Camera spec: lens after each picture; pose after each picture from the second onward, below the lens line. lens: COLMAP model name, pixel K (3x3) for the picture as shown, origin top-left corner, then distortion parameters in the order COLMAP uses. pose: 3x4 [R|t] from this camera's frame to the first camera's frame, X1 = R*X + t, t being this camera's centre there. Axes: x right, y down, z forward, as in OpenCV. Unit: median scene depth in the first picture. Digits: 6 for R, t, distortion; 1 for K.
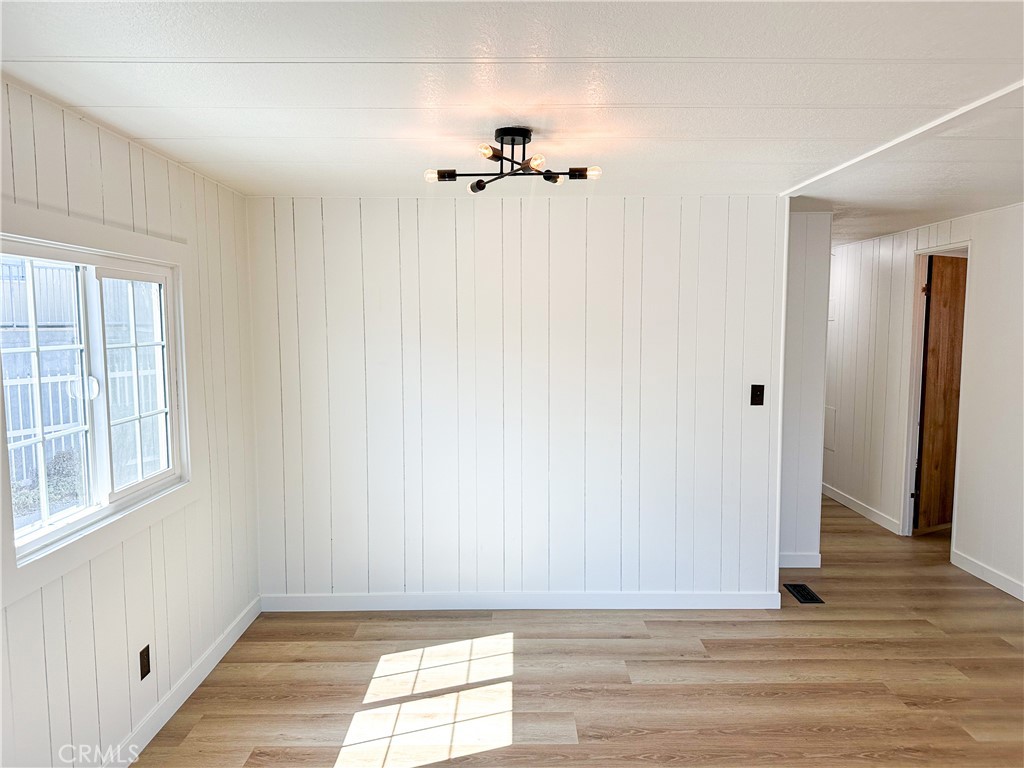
lens RADIAL K [[719.2, 0, 512.0], [0, 719.2, 384.0], [0, 0, 1]] dist [0.041844, -0.049770]
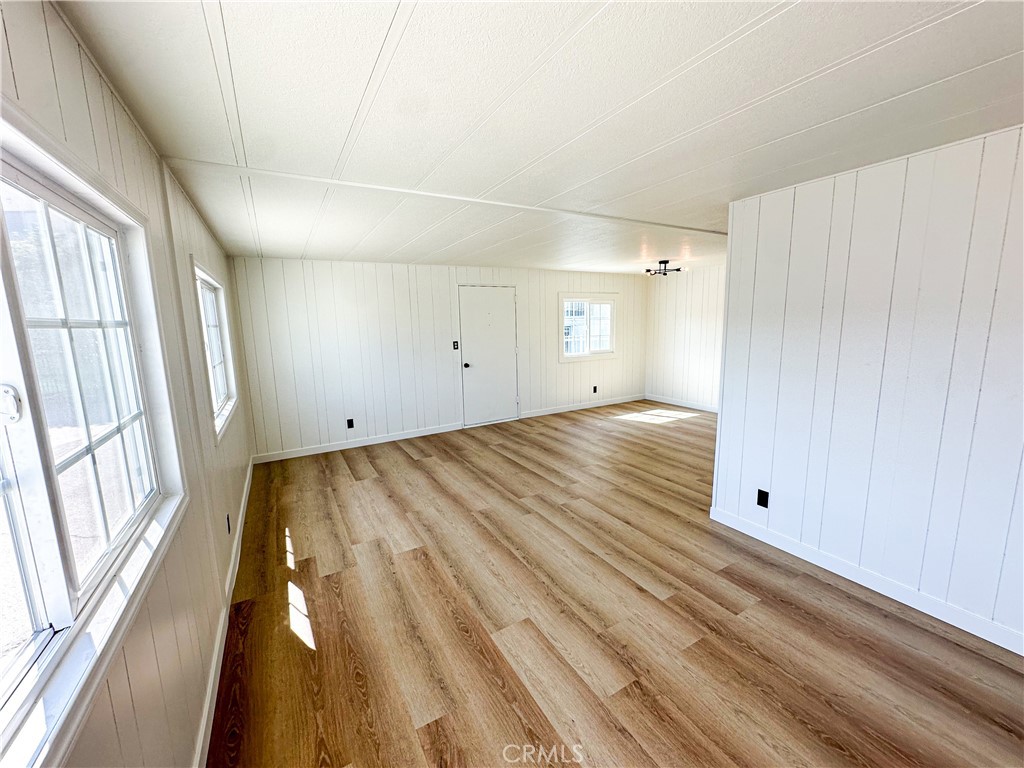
lens RADIAL K [[409.8, 0, 512.0], [0, 409.8, 384.0], [0, 0, 1]] dist [0.000044, -0.000001]
pose [[0.499171, 0.127551, -0.857064, 1.479210], [-0.056653, 0.991794, 0.114606, 0.090063], [0.864650, -0.008653, 0.502301, -0.759092]]
